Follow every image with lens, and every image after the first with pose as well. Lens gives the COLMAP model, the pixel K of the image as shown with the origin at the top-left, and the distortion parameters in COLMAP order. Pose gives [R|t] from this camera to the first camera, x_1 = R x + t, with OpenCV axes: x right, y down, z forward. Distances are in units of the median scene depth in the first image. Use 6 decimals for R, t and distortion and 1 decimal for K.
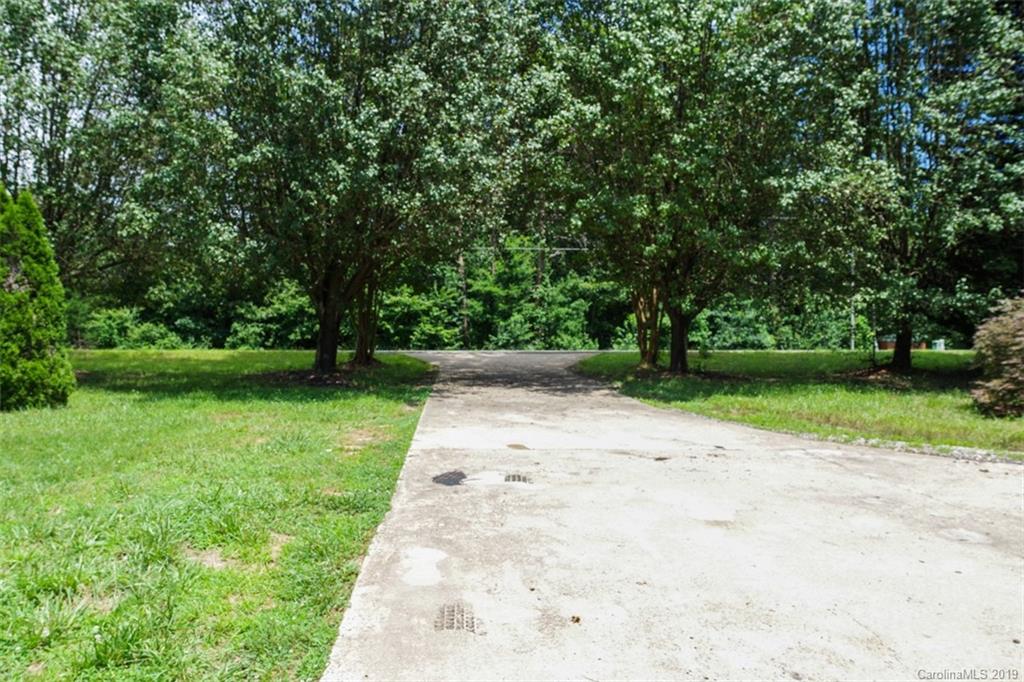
lens RADIAL K [[747.2, 0, 512.0], [0, 747.2, 341.0], [0, 0, 1]] dist [-0.080561, 0.053996]
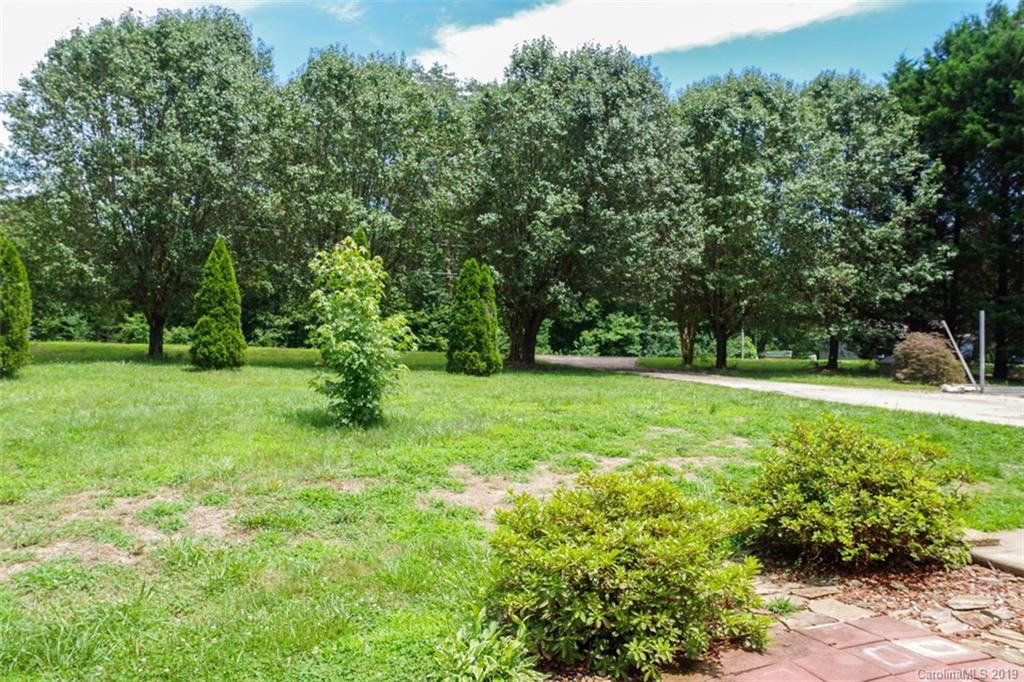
lens RADIAL K [[747.2, 0, 512.0], [0, 747.2, 341.0], [0, 0, 1]] dist [-0.080561, 0.053996]
pose [[0.975813, 0.025158, 0.217155, -0.244423], [-0.021484, 0.999584, -0.019266, 0.008651], [-0.217549, 0.014135, 0.975947, -0.229511]]
